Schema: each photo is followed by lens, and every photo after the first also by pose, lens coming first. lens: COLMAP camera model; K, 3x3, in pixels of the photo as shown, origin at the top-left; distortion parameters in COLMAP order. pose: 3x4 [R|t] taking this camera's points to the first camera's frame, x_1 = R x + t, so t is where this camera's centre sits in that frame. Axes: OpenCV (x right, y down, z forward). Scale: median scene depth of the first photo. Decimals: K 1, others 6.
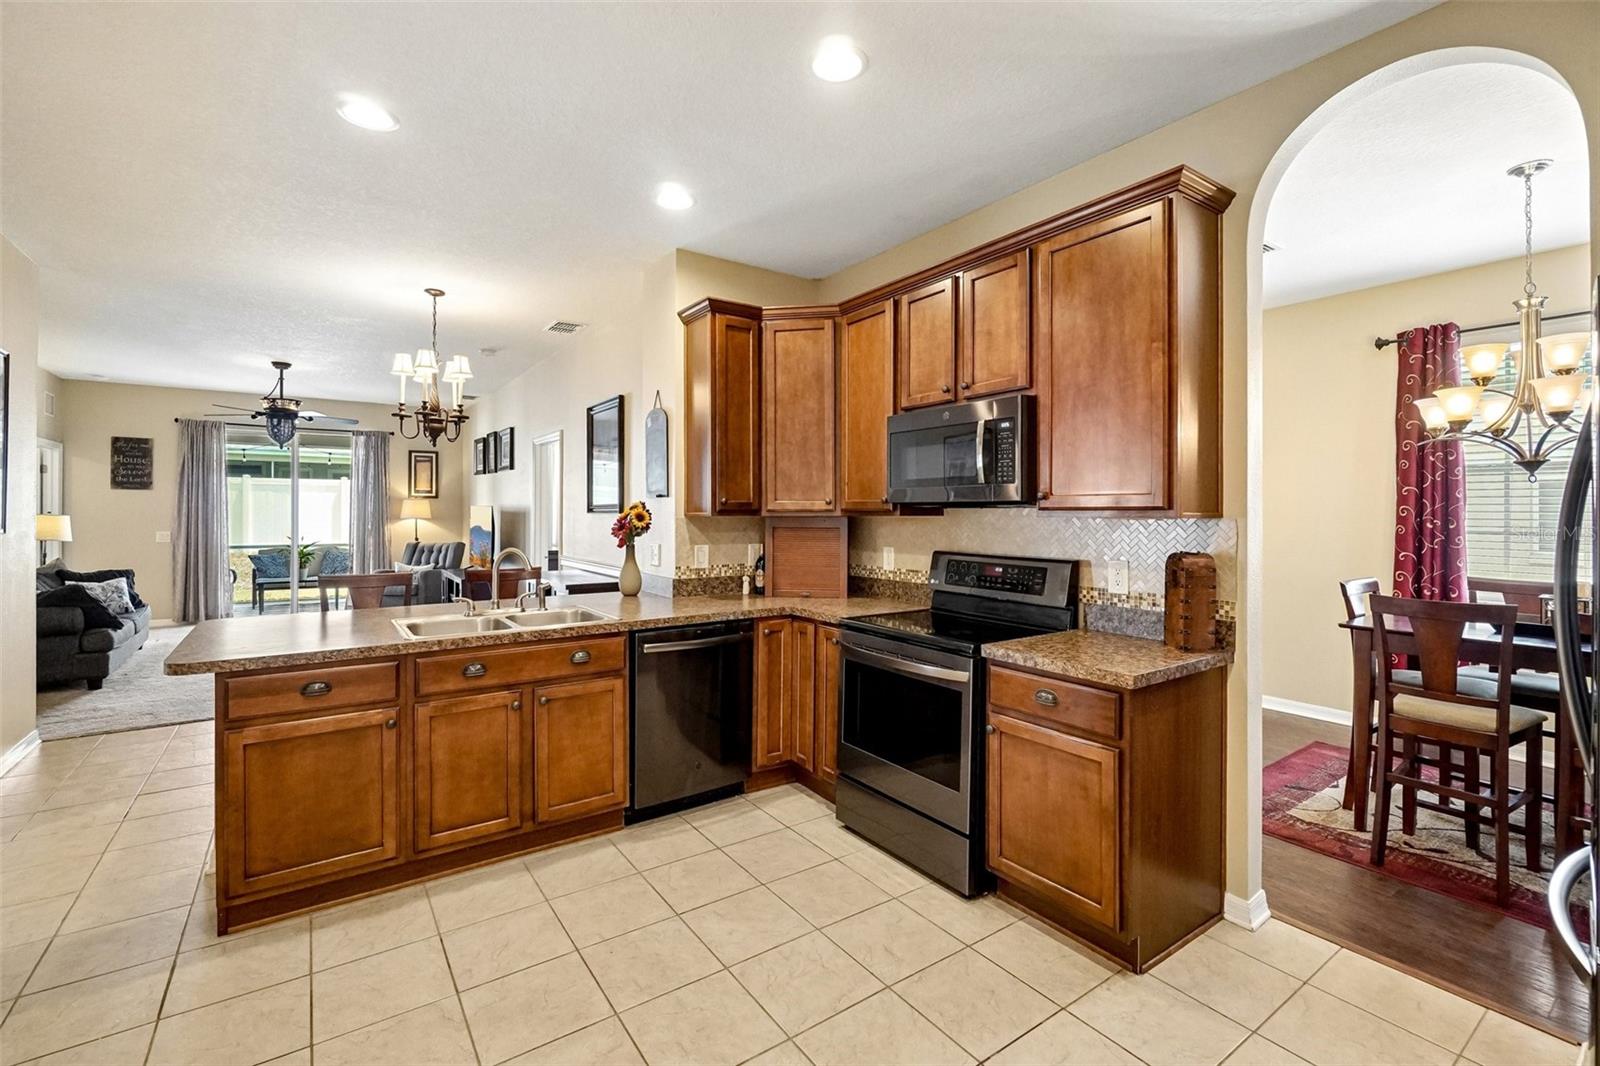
lens RADIAL K [[699.0, 0, 795.7], [0, 699.0, 510.3], [0, 0, 1]] dist [-0.003364, -0.000628]
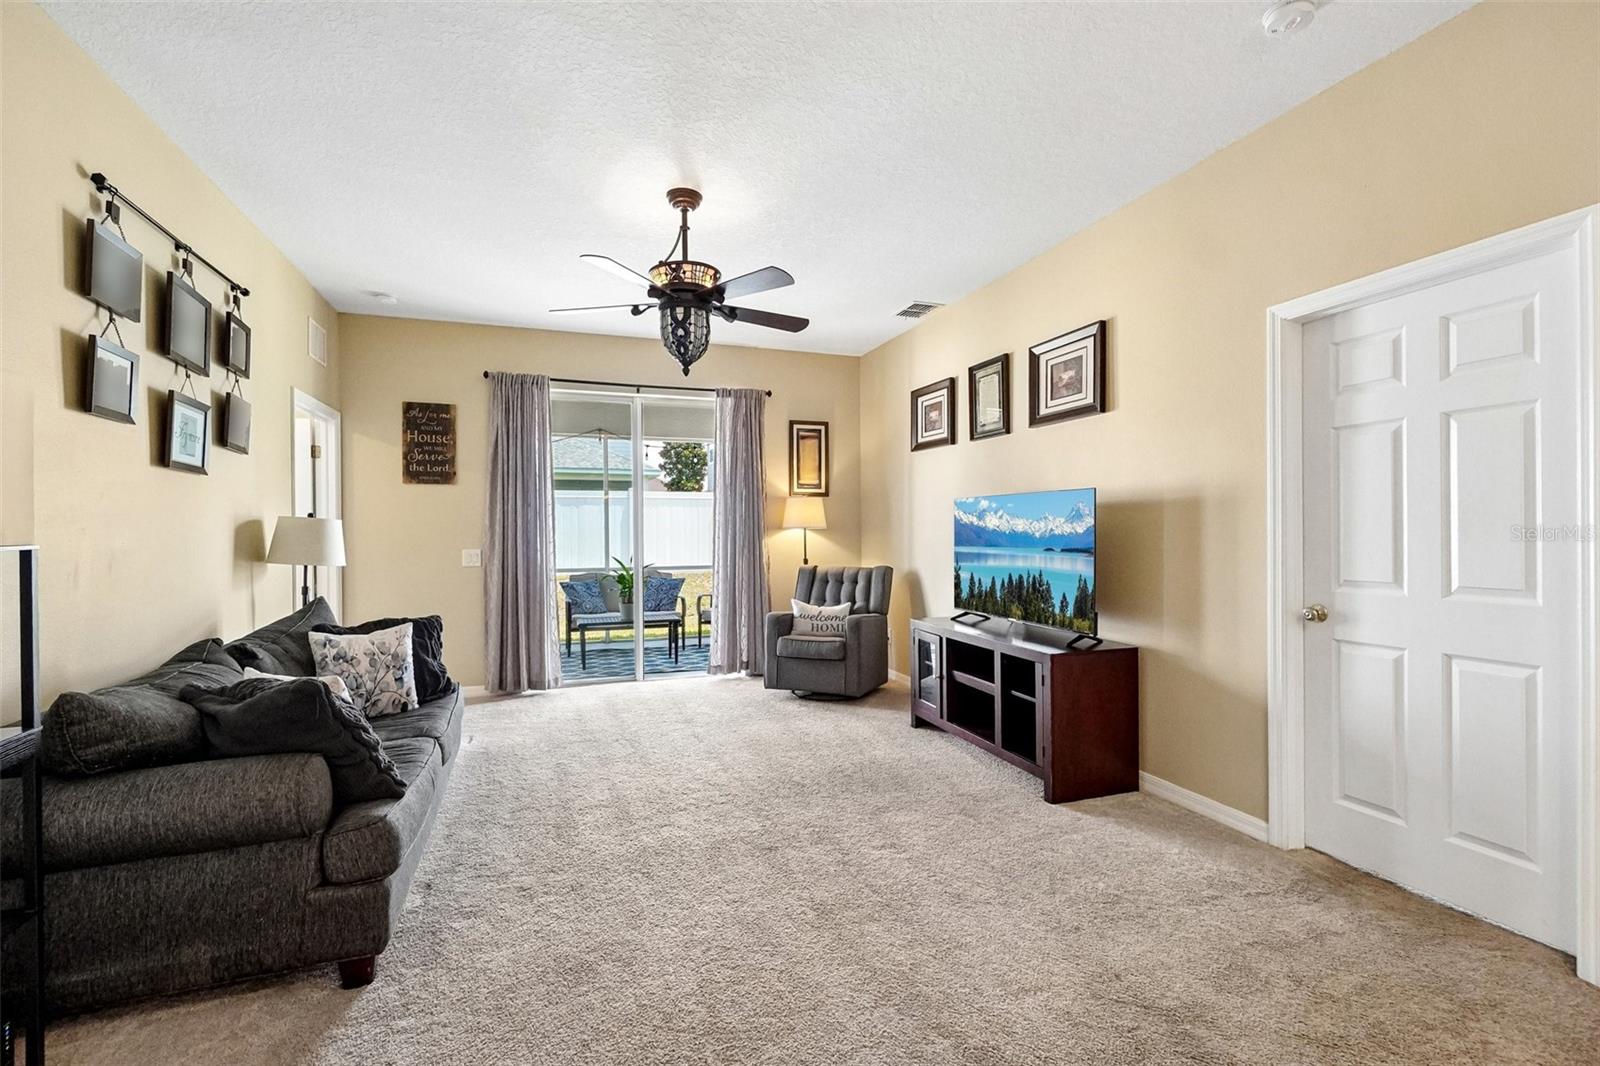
lens RADIAL K [[707.1, 0, 800.0], [0, 707.1, 533.0], [0, 0, 1]] dist [-0.000951, -0.000803]
pose [[0.962268, -0.010435, -0.271905, -1.065130], [0.011260, 0.999936, 0.001475, 0.043240], [0.271872, -0.004481, 0.962323, 1.106296]]
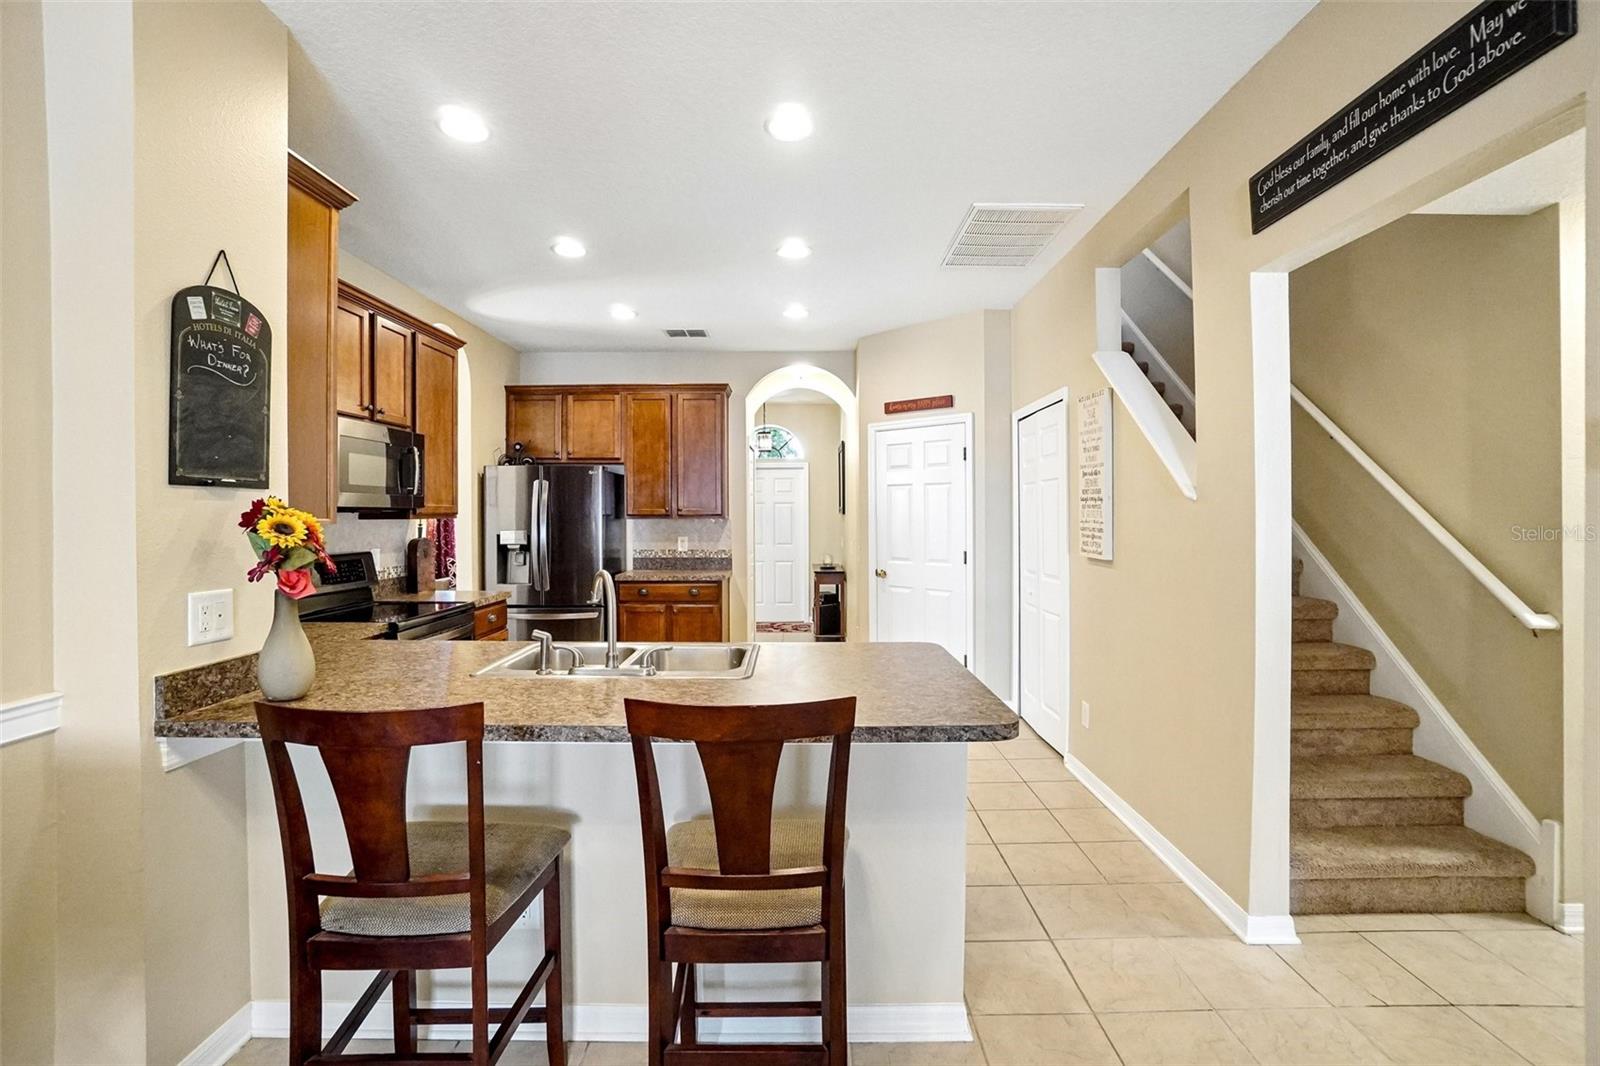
lens RADIAL K [[707.7, 0, 810.7], [0, 707.7, 530.6], [0, 0, 1]] dist [-0.066213, 0.023033]
pose [[-0.827239, -0.013482, 0.561688, -0.883949], [-0.000444, 0.999727, 0.023343, -0.000955], [-0.561850, 0.019061, -0.827020, 1.338598]]
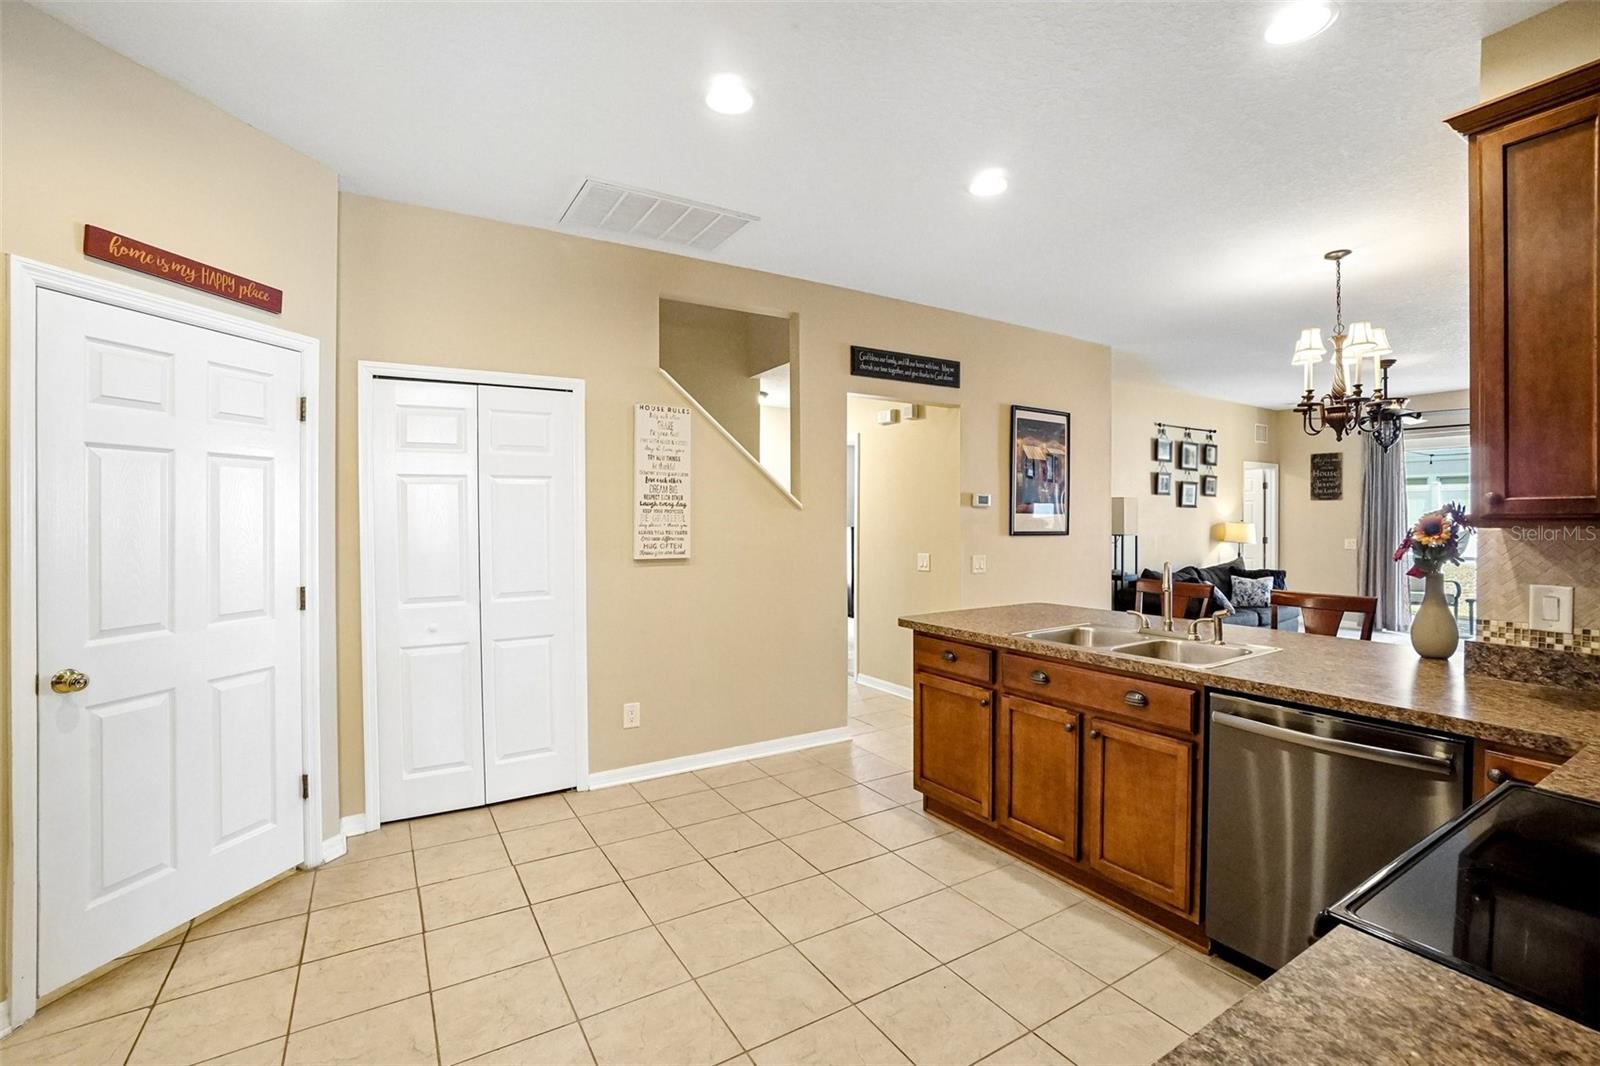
lens RADIAL K [[701.1, 0, 805.1], [0, 701.1, 526.4], [0, 0, 1]] dist [-0.046825, 0.000266]
pose [[-0.055878, 0.009279, -0.998395, 0.424965], [0.001597, 0.999956, 0.009204, 0.001509], [0.998436, -0.001080, -0.055890, 0.551572]]
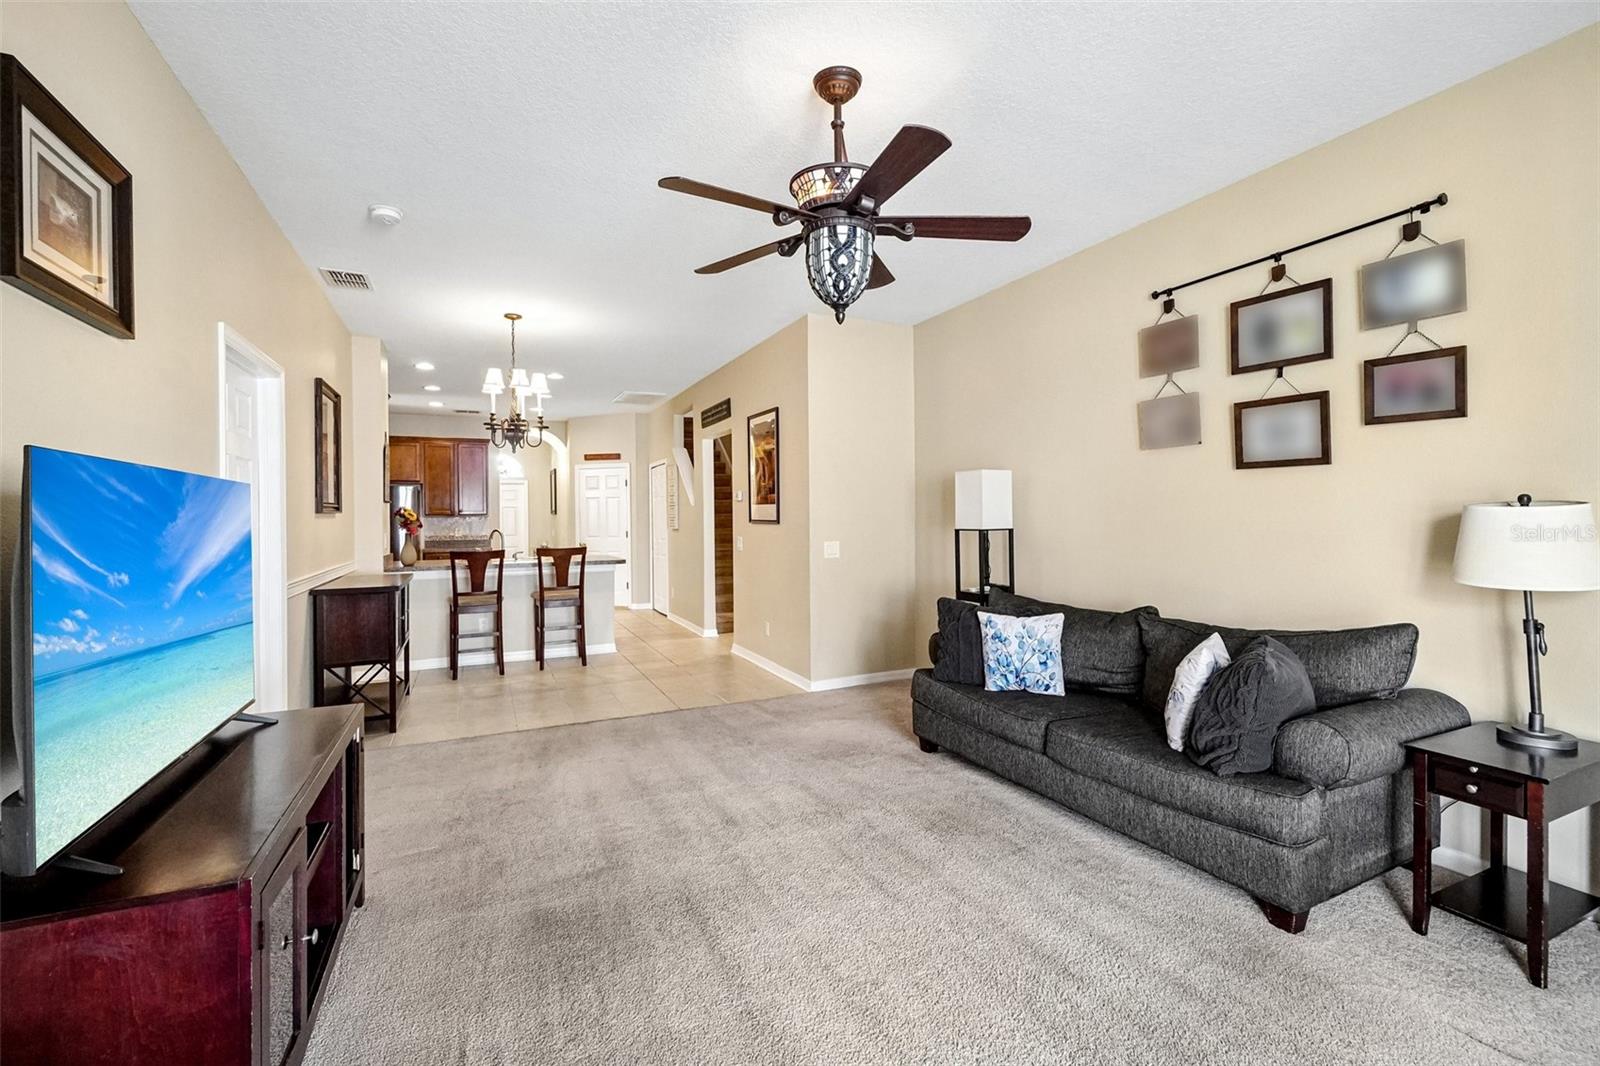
lens RADIAL K [[698.5, 0, 805.7], [0, 698.5, 518.8], [0, 0, 1]] dist [0.000236, -0.000785]
pose [[-0.985296, 0.005874, 0.170757, -1.571974], [0.006504, 0.999974, 0.003129, 0.020058], [-0.170734, 0.004193, -0.985308, 2.718393]]
